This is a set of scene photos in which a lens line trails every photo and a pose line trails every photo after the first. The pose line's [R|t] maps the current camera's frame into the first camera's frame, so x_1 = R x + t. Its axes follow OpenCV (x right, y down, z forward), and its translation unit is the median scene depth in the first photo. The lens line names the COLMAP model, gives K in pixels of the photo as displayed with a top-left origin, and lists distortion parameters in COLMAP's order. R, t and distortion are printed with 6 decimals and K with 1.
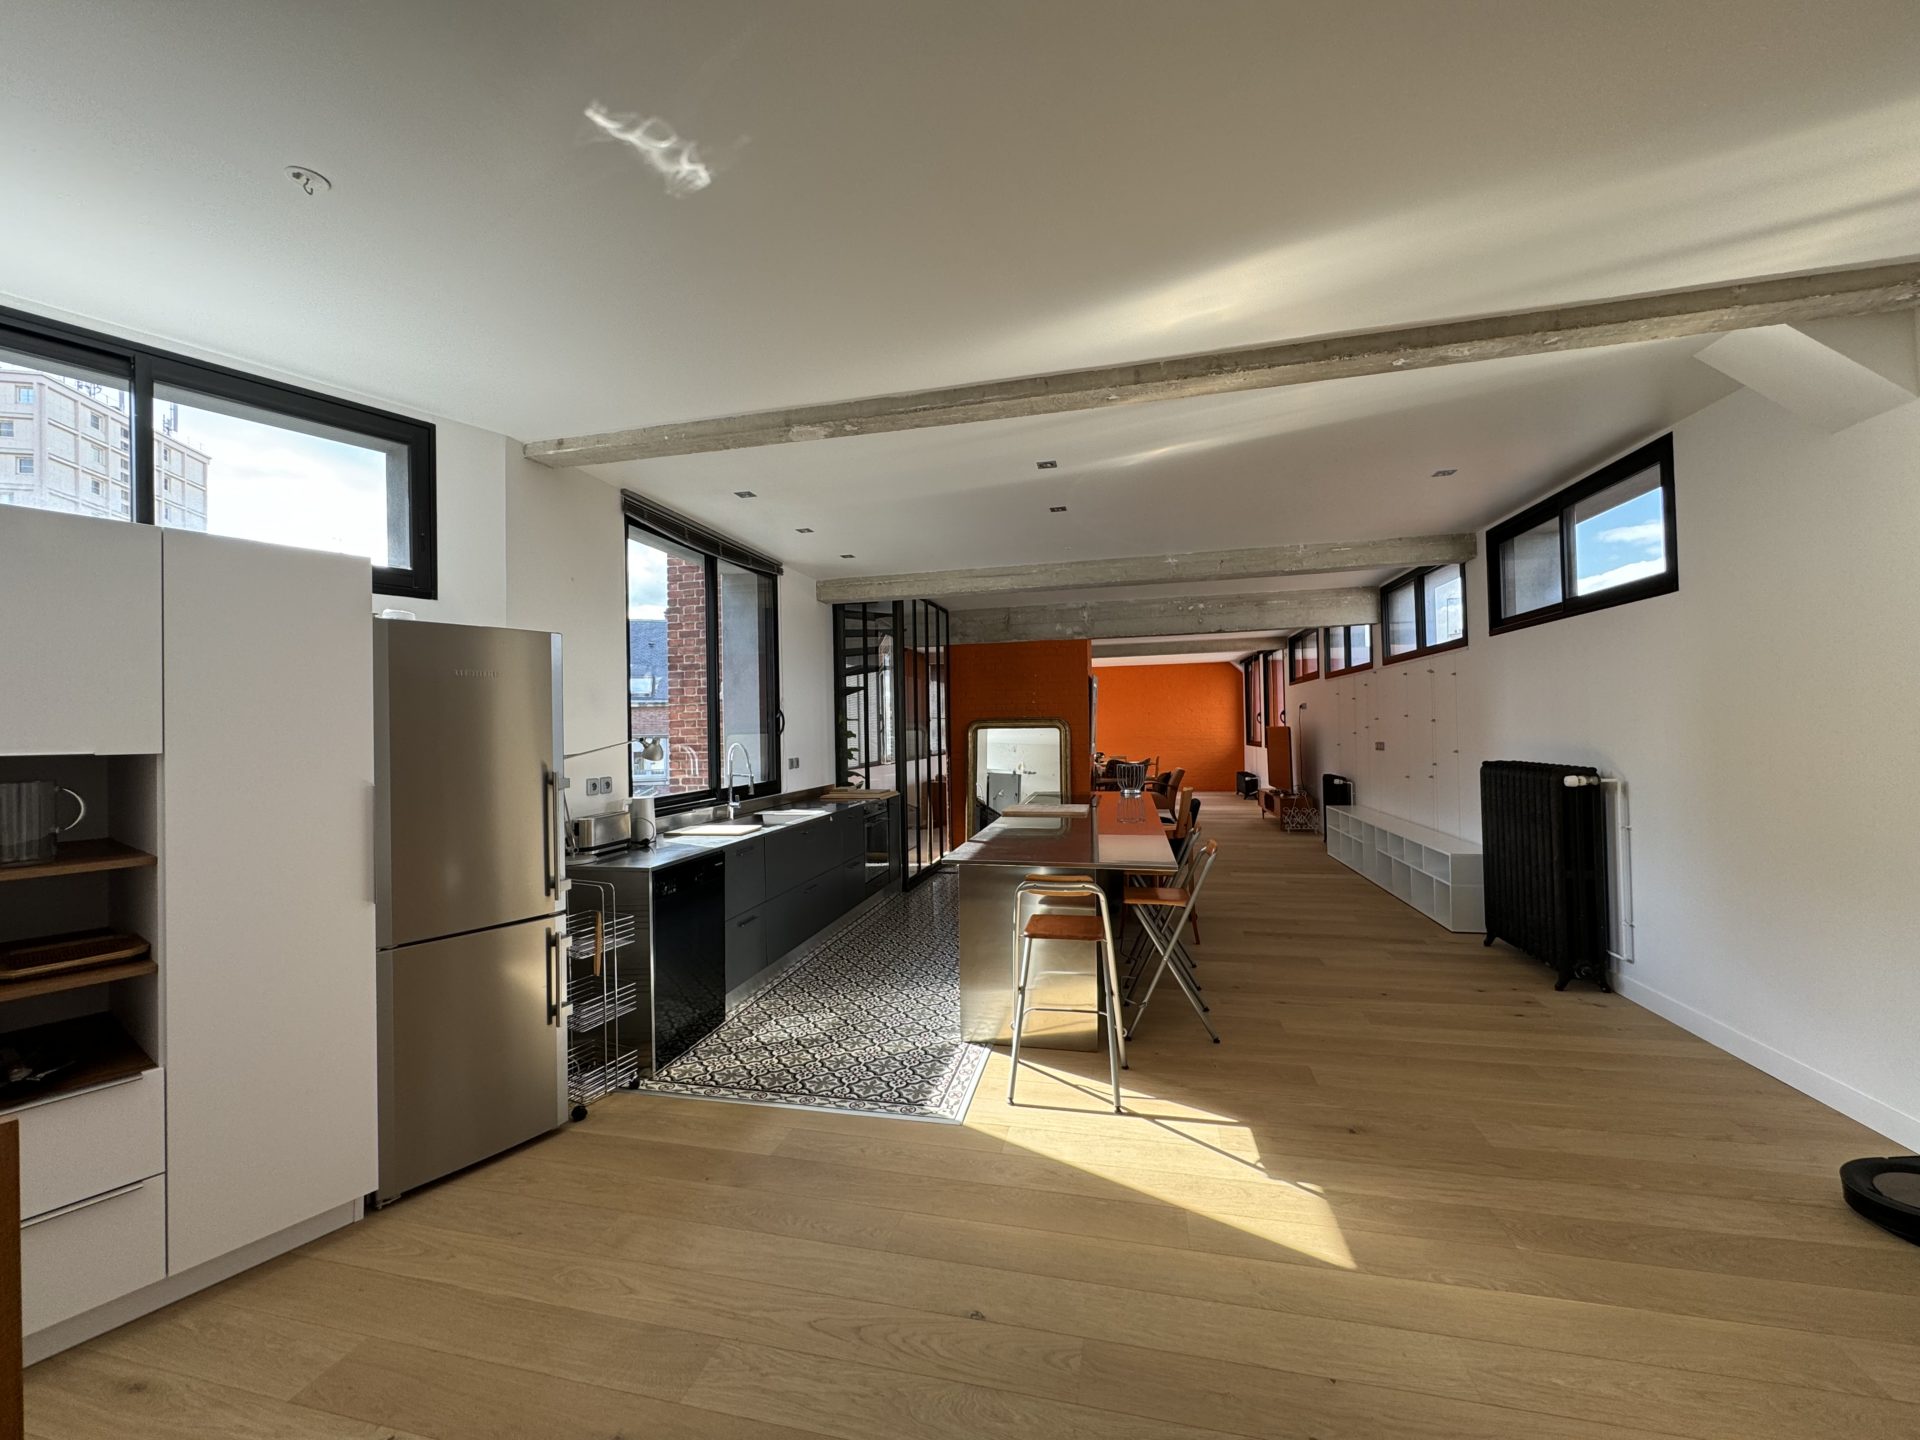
lens RADIAL K [[765.9, 0, 950.4], [0, 765.9, 716.8], [0, 0, 1]] dist [-0.007276, 0.000616]
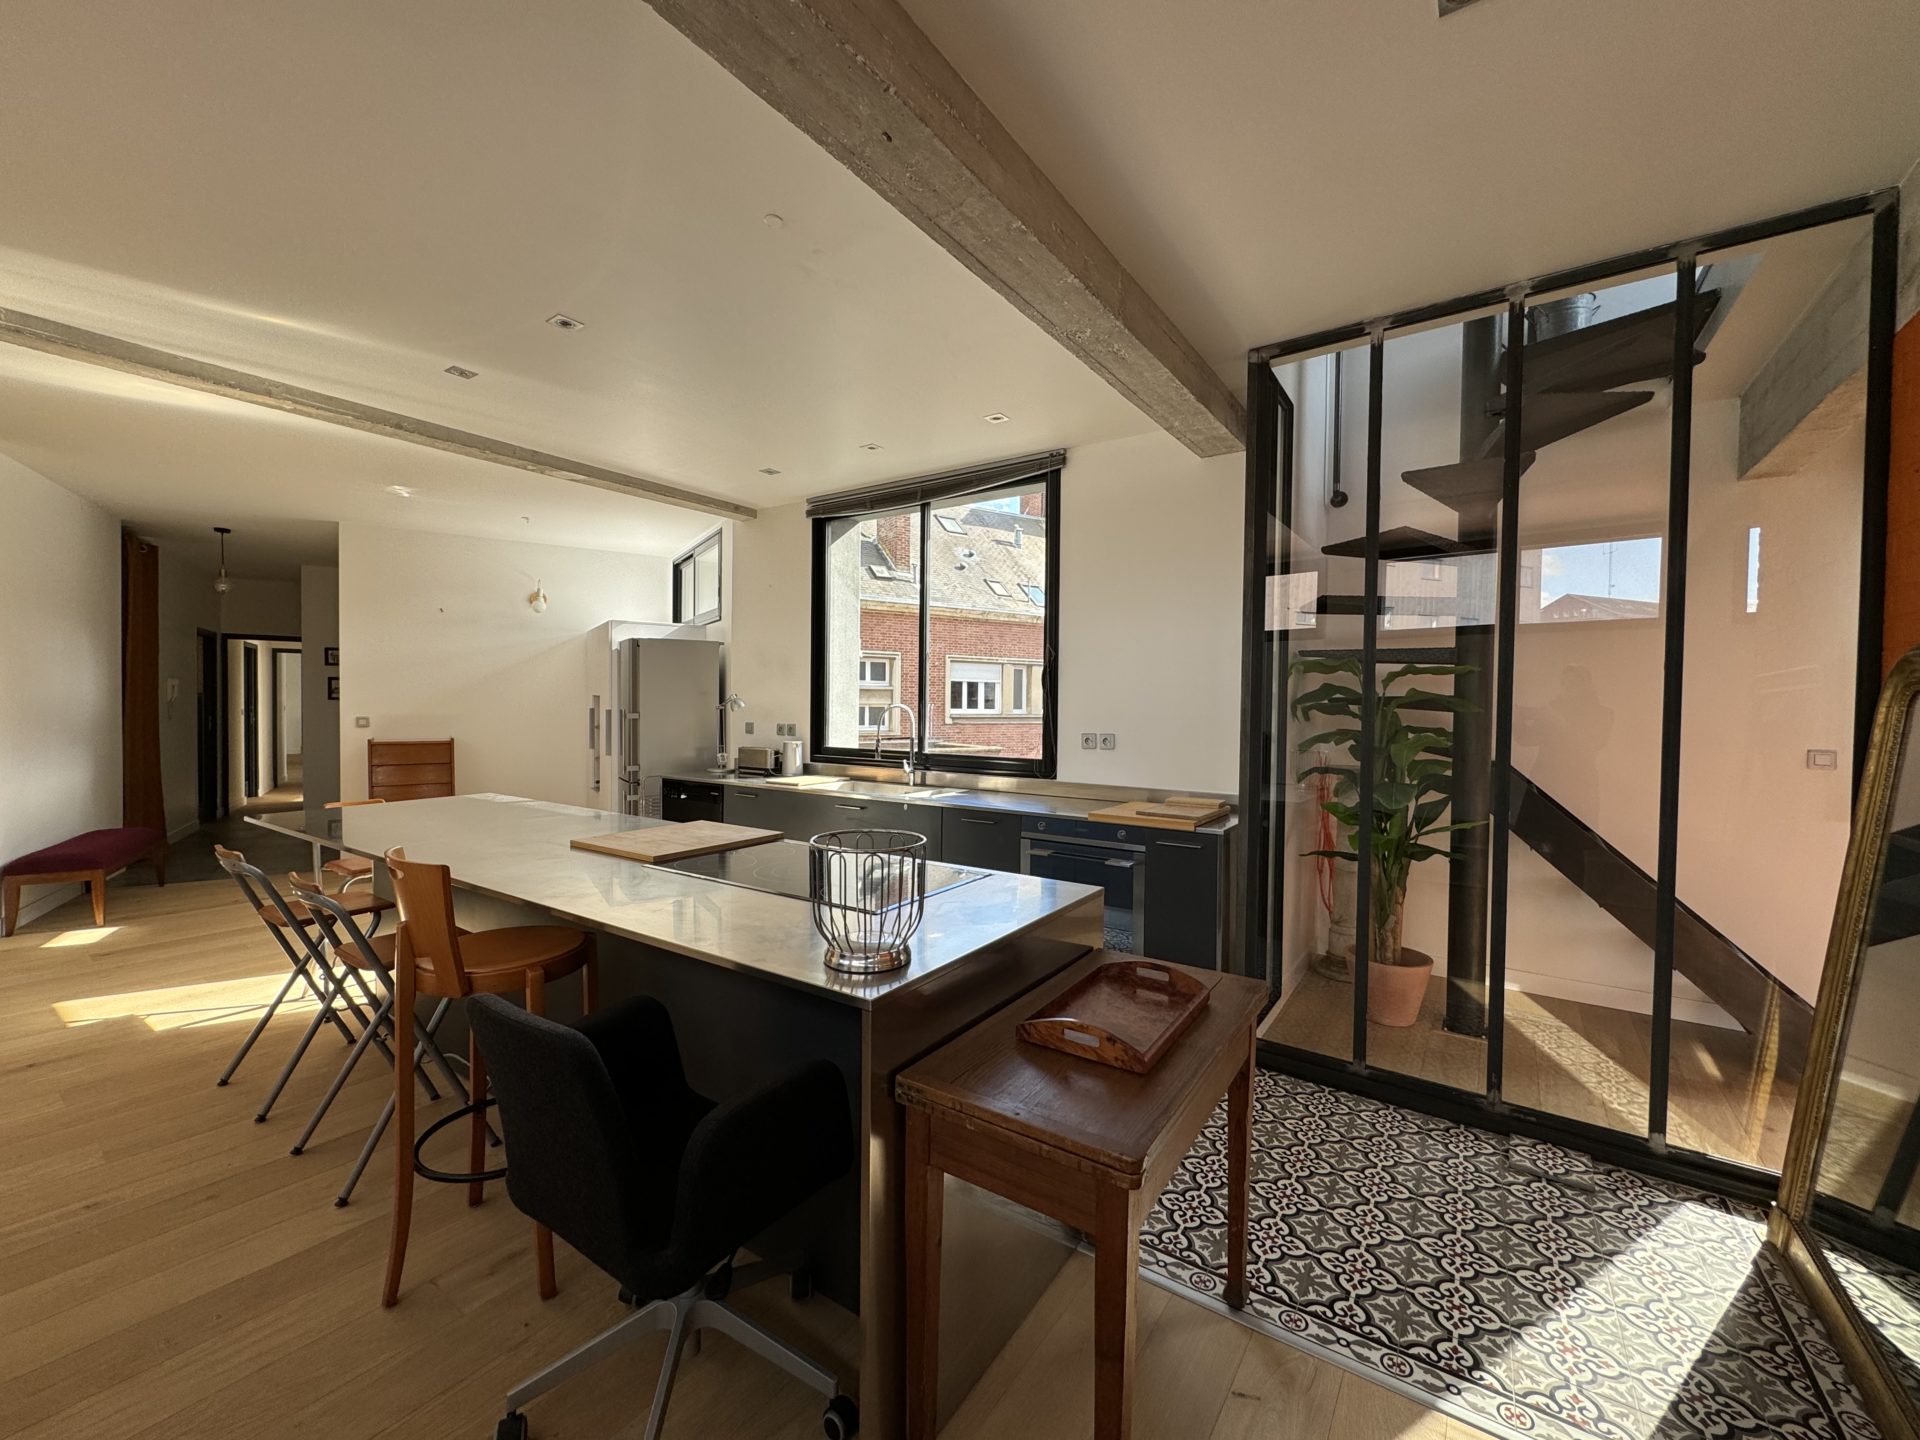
lens RADIAL K [[765.9, 0, 957.5], [0, 765.9, 733.7], [0, 0, 1]] dist [-0.007276, 0.000616]
pose [[-0.353669, 0.038603, -0.934574, 0.356595], [0.007359, 0.999232, 0.038489, 0.021705], [0.935342, 0.006735, -0.353681, 0.886259]]
